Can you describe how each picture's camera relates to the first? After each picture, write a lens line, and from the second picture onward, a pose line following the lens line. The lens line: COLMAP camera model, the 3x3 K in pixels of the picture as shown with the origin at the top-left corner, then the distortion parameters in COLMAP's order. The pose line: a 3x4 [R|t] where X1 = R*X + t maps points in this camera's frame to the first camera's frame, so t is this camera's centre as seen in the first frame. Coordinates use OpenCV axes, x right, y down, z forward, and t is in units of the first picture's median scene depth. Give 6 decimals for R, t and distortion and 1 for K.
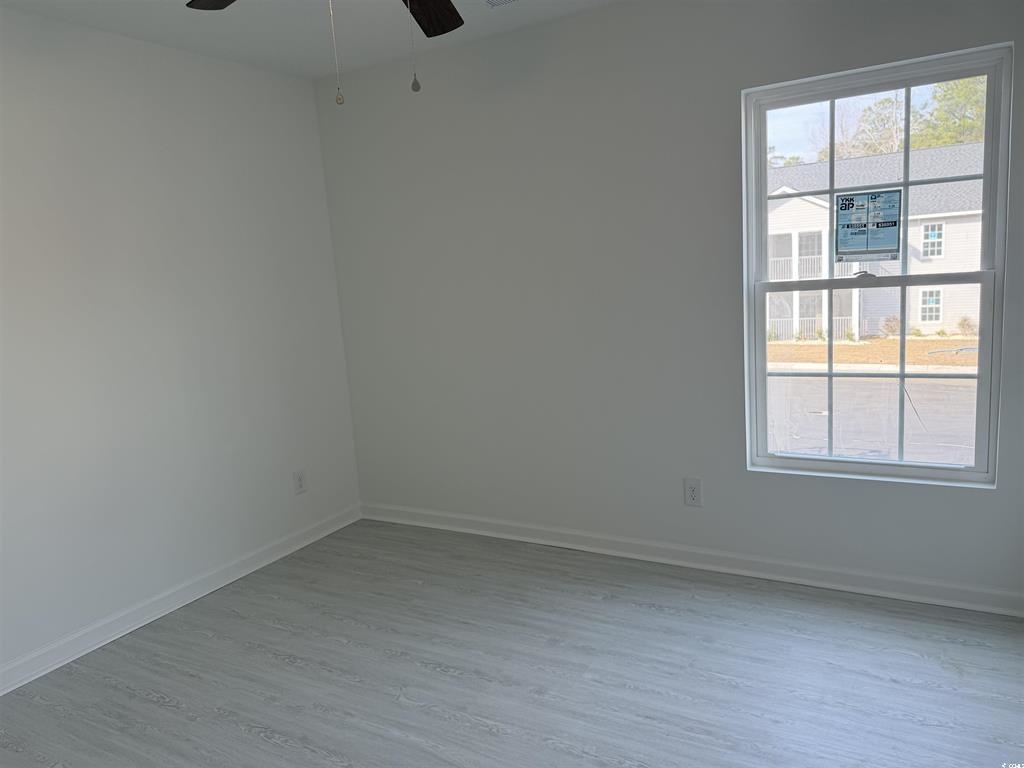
lens RADIAL K [[724.8, 0, 512.0], [0, 724.8, 384.0], [0, 0, 1]] dist [0.160300, -0.192146]
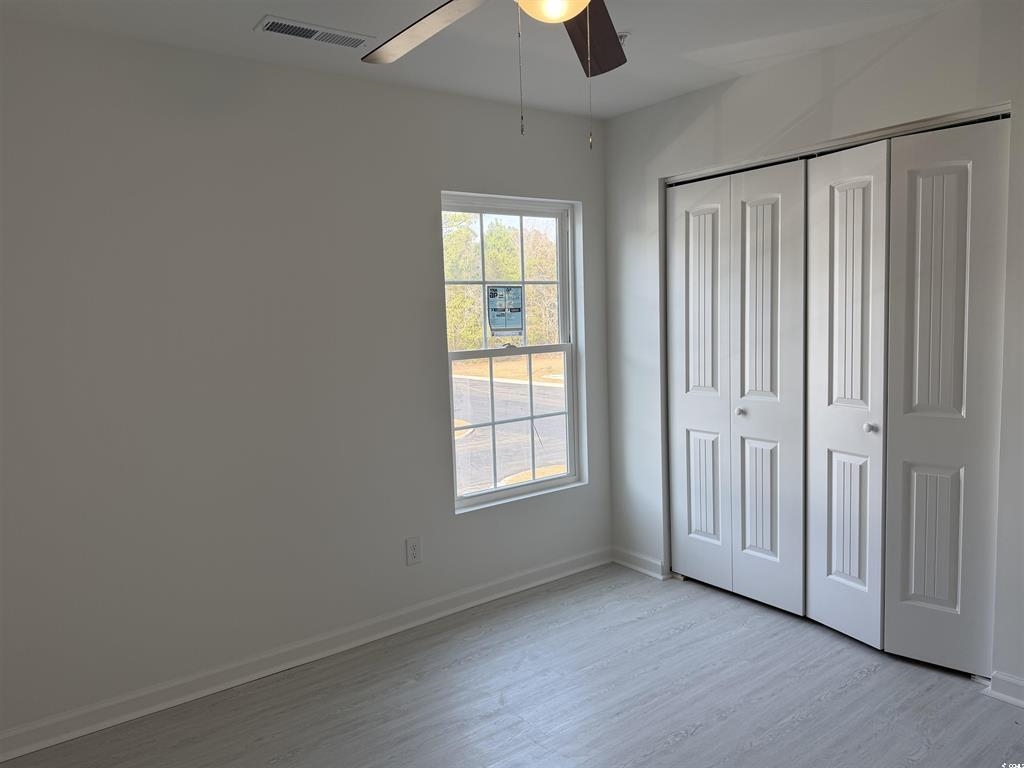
lens RADIAL K [[724.8, 0, 512.0], [0, 724.8, 384.0], [0, 0, 1]] dist [0.160300, -0.192146]
pose [[0.412235, -0.037714, 0.910297, -0.713243], [0.153629, 0.987713, -0.028651, -0.039915], [-0.898032, 0.151658, 0.412963, 0.459685]]
